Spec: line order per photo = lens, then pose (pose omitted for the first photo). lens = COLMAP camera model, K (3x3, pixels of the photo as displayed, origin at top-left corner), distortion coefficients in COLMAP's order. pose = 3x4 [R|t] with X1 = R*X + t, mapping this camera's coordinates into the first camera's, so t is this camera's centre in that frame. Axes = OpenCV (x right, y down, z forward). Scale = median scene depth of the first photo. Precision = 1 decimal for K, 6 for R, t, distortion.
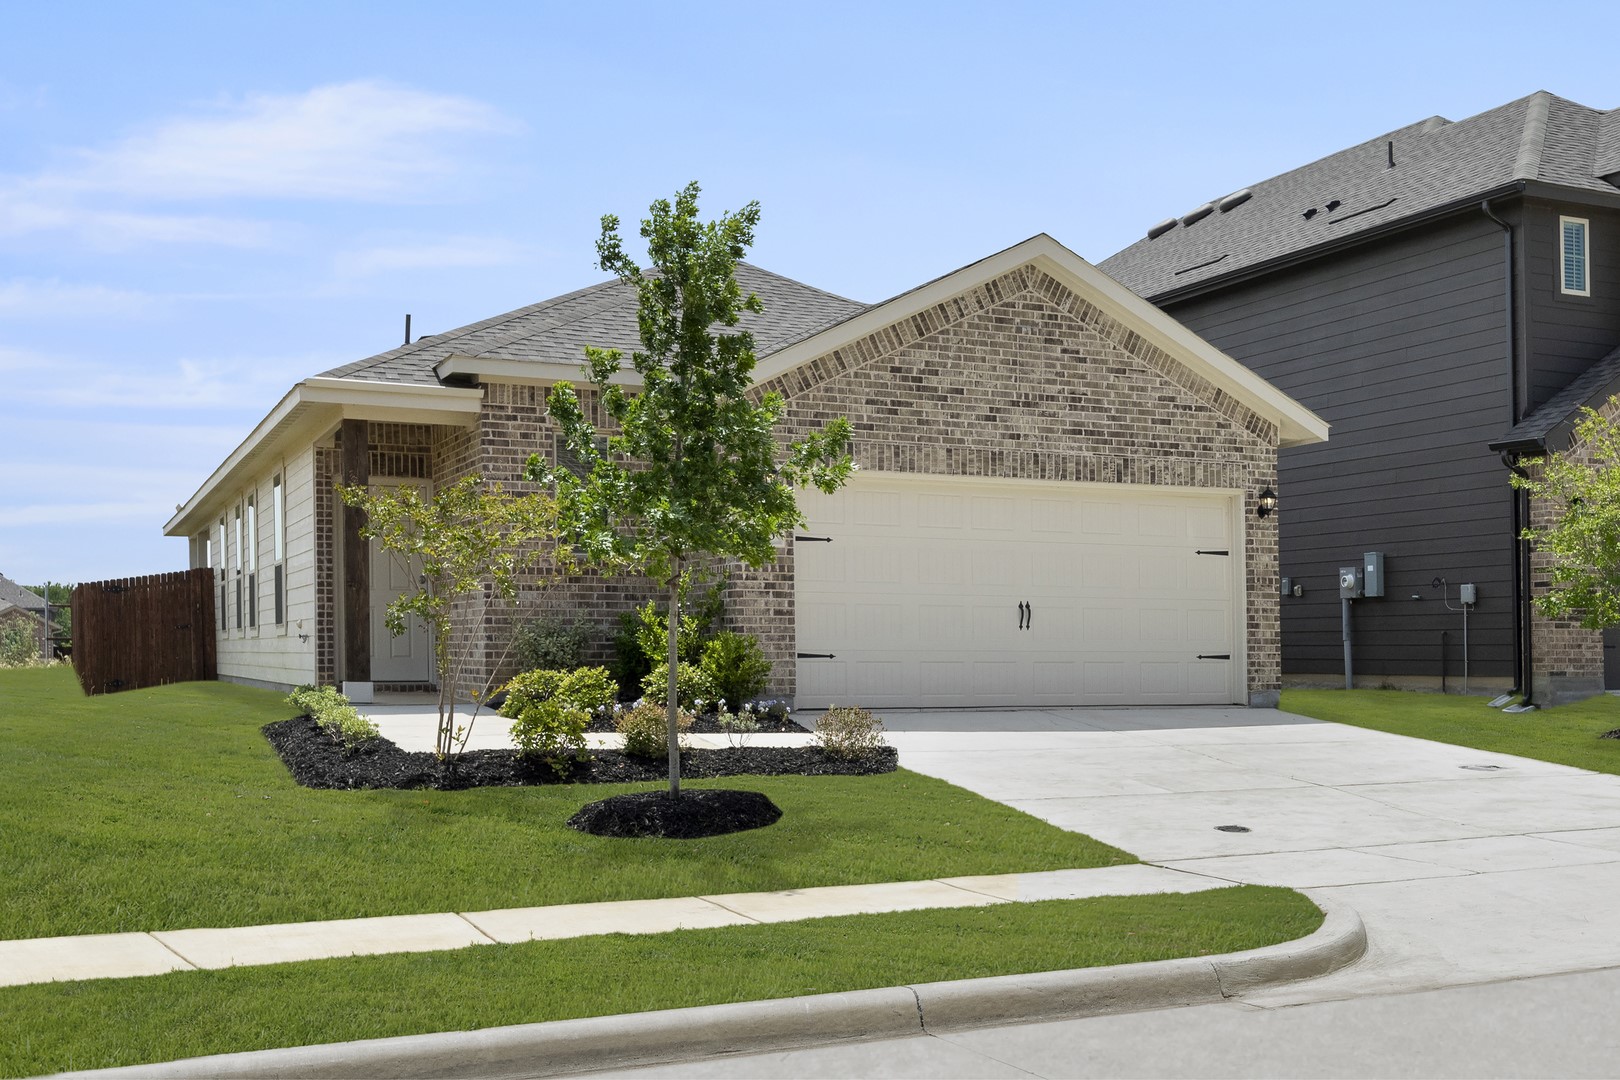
lens RADIAL K [[1042.2, 0, 812.1], [0, 1042.2, 547.4], [0, 0, 1]] dist [-0.000172, -0.001083]
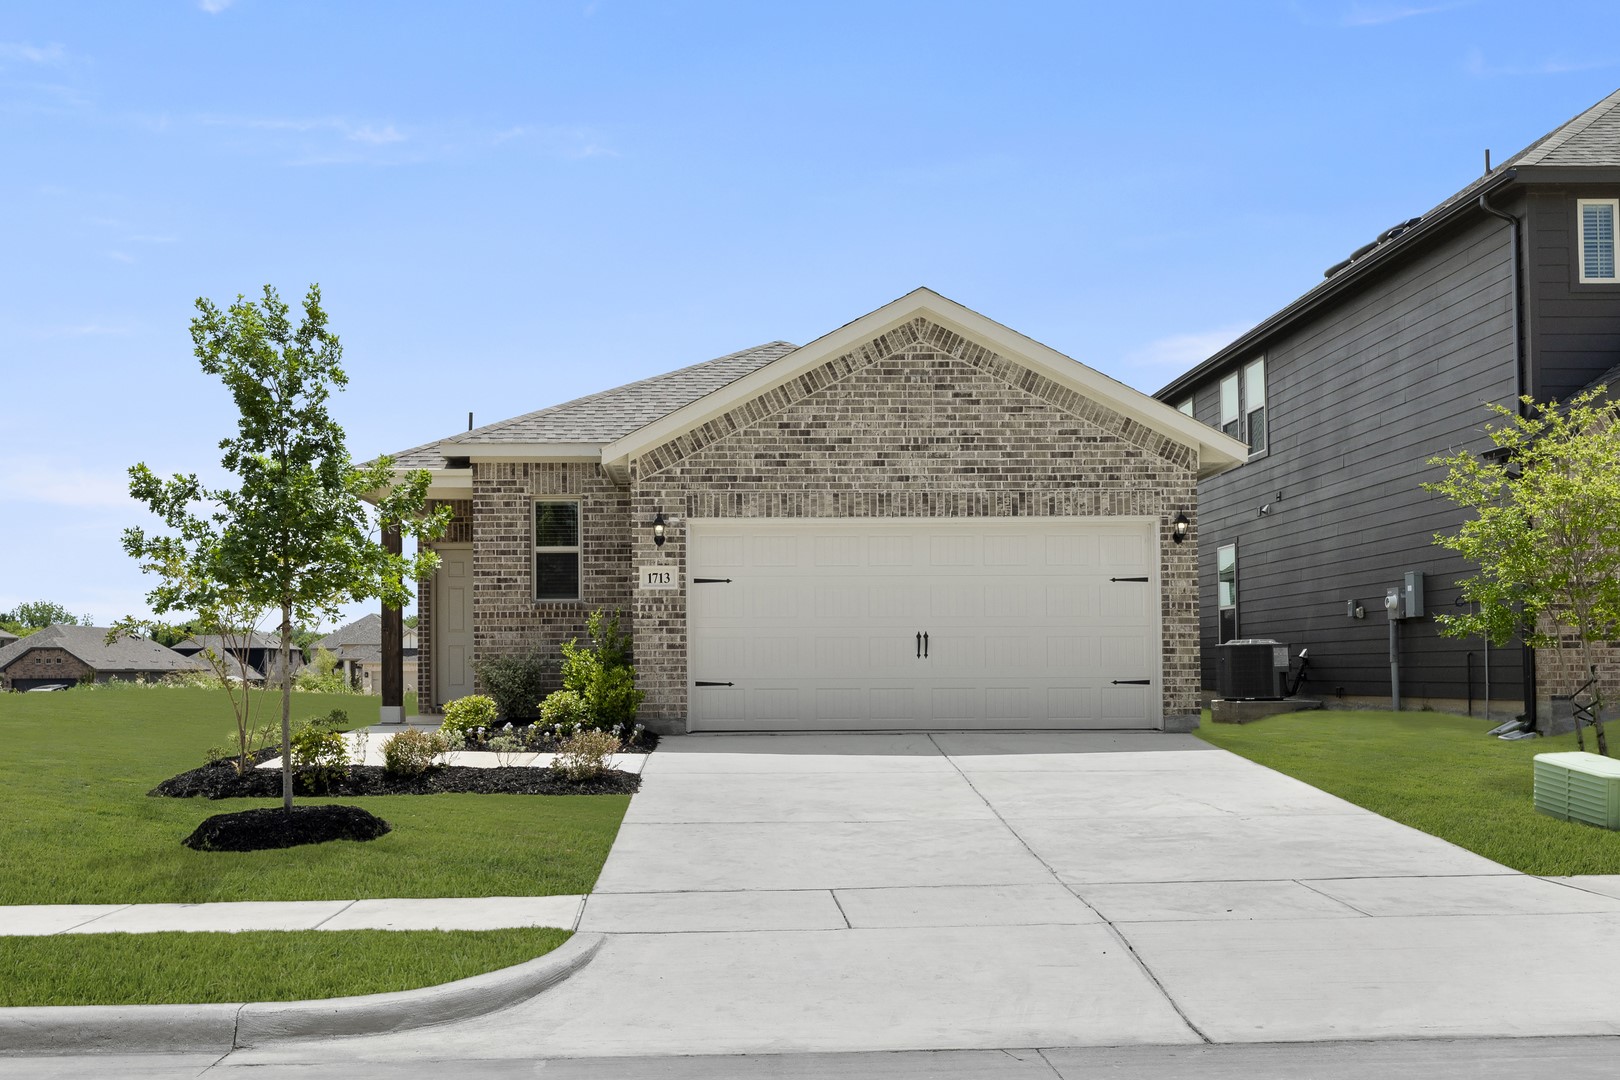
lens RADIAL K [[878.9, 0, 810.0], [0, 878.9, 582.3], [0, 0, 1]] dist [-0.000617, 0.000040]
pose [[0.965762, -0.034972, -0.257061, 0.324843], [0.033543, 0.999388, -0.009945, 0.006218], [0.257251, 0.000982, 0.966344, 0.097360]]
